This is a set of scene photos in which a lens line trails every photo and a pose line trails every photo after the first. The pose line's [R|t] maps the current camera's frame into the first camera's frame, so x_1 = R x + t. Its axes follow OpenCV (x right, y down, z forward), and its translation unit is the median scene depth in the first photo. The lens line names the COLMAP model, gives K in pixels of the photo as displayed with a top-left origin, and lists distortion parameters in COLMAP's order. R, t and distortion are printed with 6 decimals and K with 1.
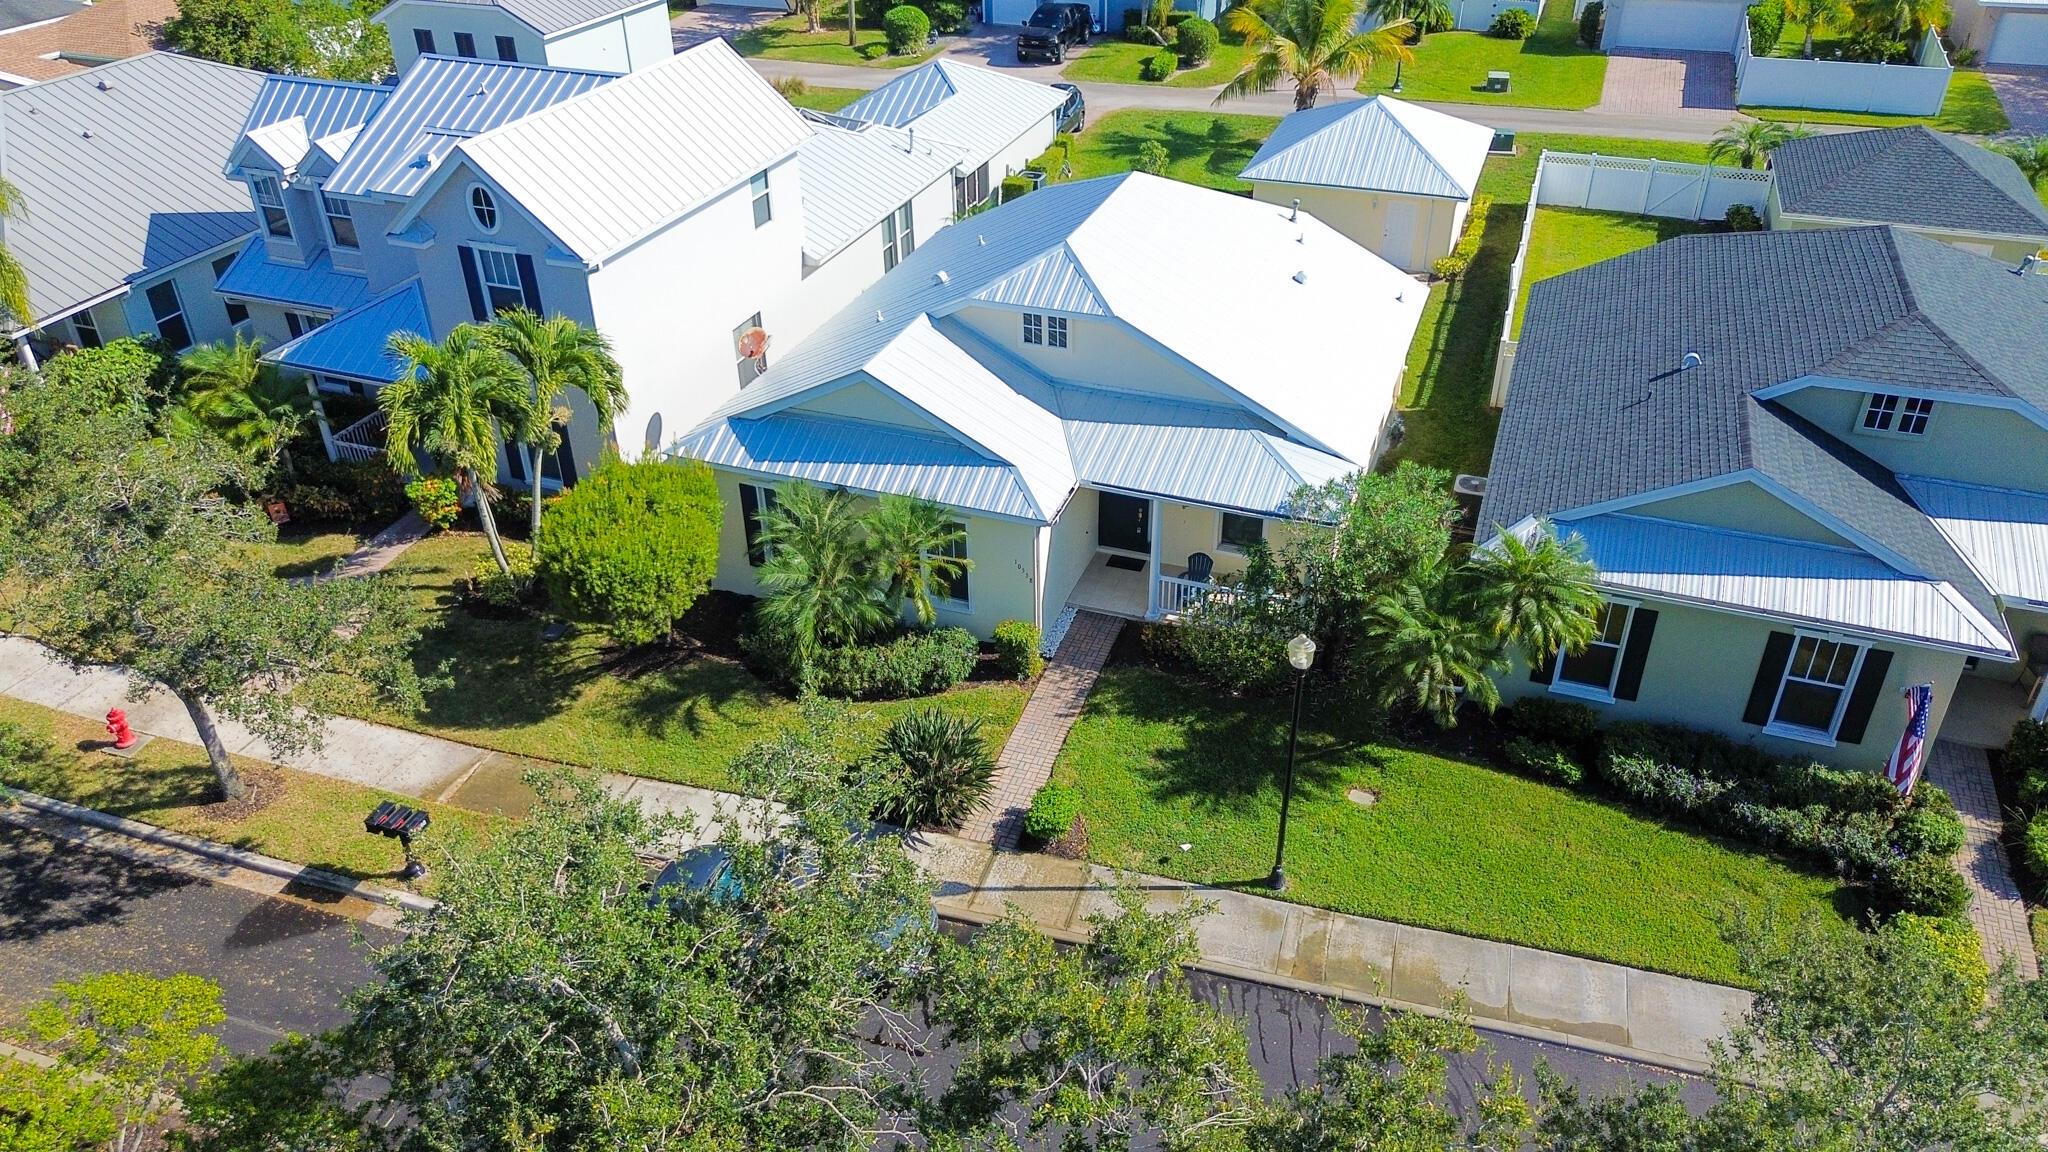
lens RADIAL K [[1460.2, 0, 1023.1], [0, 1460.2, 585.3], [0, 0, 1]] dist [0.008998, -0.003141]
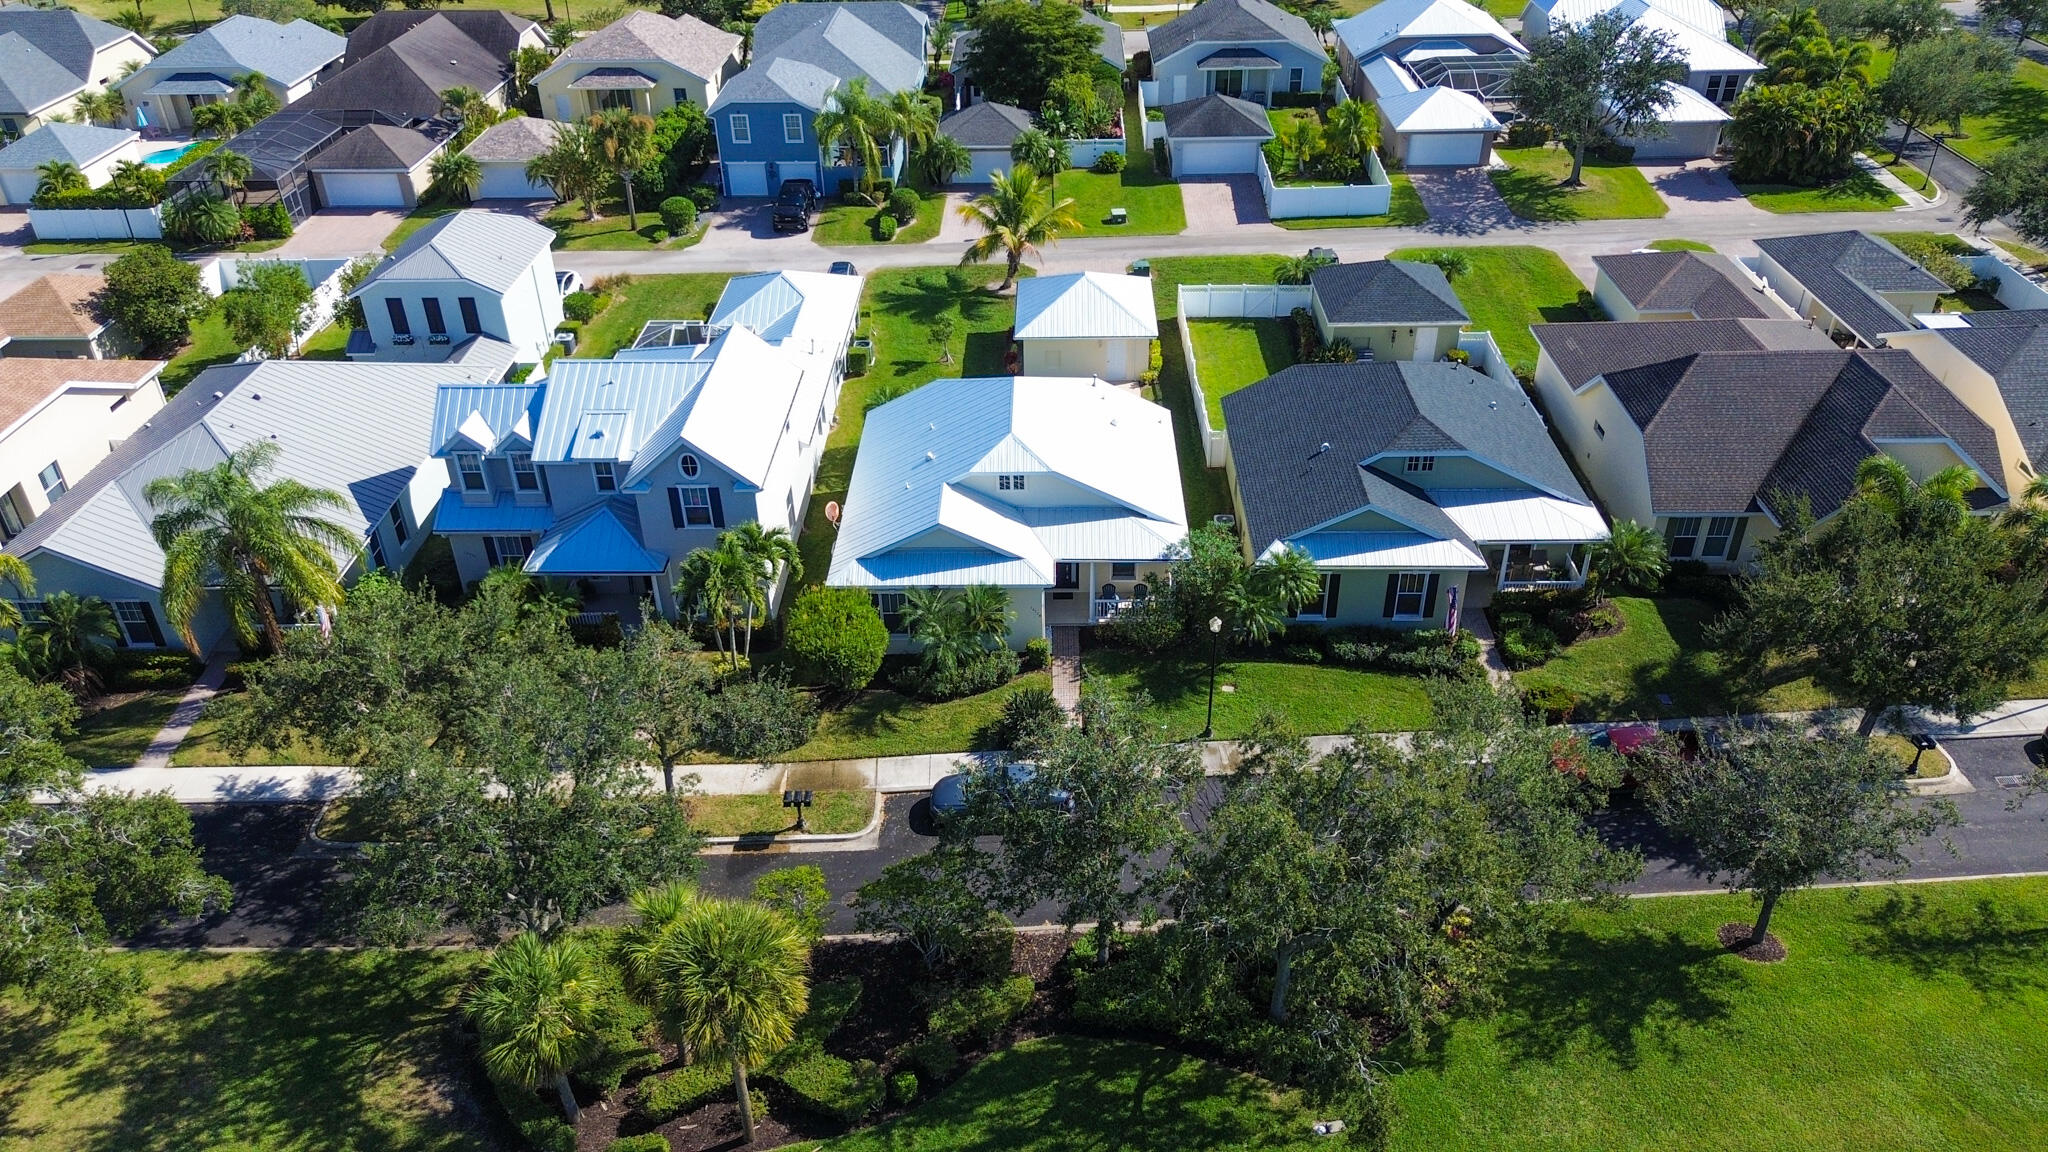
lens RADIAL K [[1460.2, 0, 1020.5], [0, 1460.2, 578.3], [0, 0, 1]] dist [0.008998, -0.003141]
pose [[0.943587, -0.184848, 0.274727, -0.548525], [0.184164, 0.982482, 0.028520, -0.113538], [-0.275186, 0.023683, 0.961099, -0.851659]]
